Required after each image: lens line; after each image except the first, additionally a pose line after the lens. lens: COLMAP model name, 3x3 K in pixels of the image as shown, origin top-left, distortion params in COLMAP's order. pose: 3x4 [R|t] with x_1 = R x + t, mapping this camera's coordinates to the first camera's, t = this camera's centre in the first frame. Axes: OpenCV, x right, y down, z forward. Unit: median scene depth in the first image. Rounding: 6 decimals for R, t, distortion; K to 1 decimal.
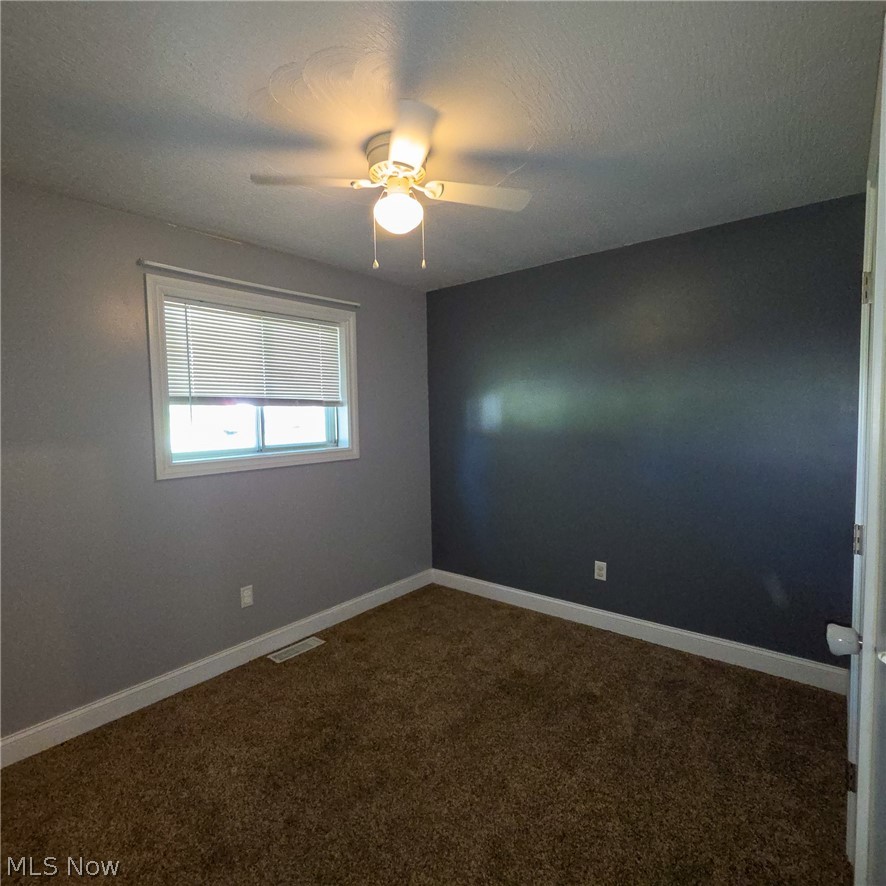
lens RADIAL K [[491.3, 0, 440.0], [0, 491.3, 441.9], [0, 0, 1]] dist [0.001007, 0.001371]
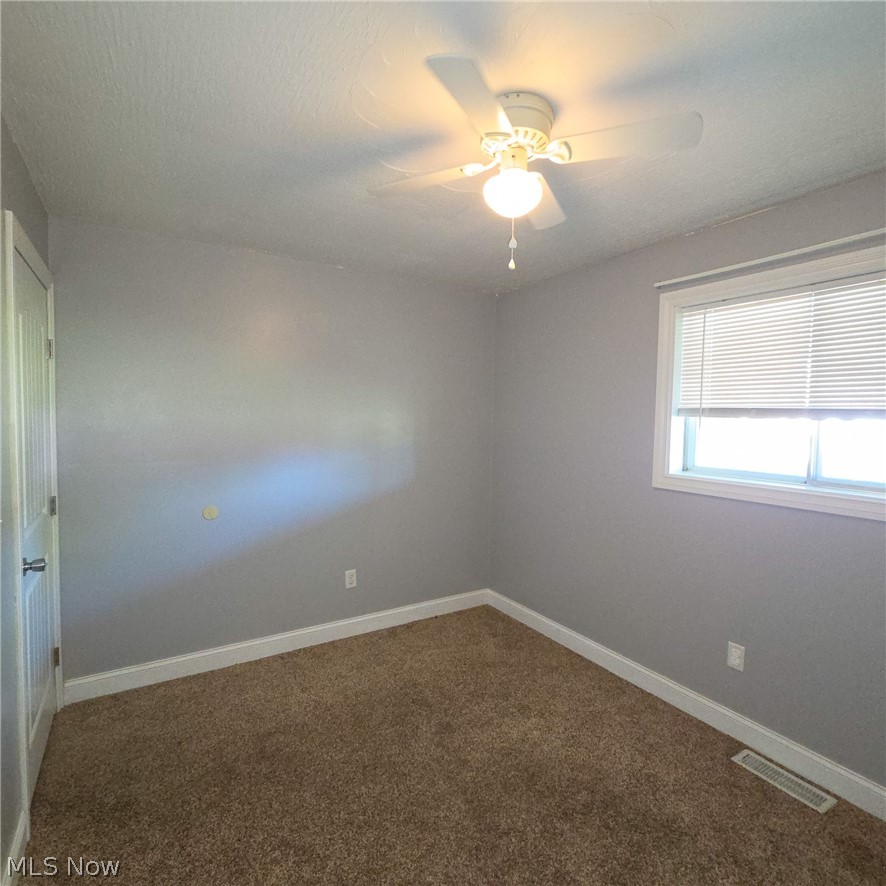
lens RADIAL K [[491.3, 0, 443.1], [0, 491.3, 445.5], [0, 0, 1]] dist [0.001007, 0.001371]
pose [[-0.318430, 0.062135, -0.945908, 0.522302], [-0.071167, 0.993467, 0.089216, -0.067529], [0.945271, 0.095726, -0.311927, 0.807090]]
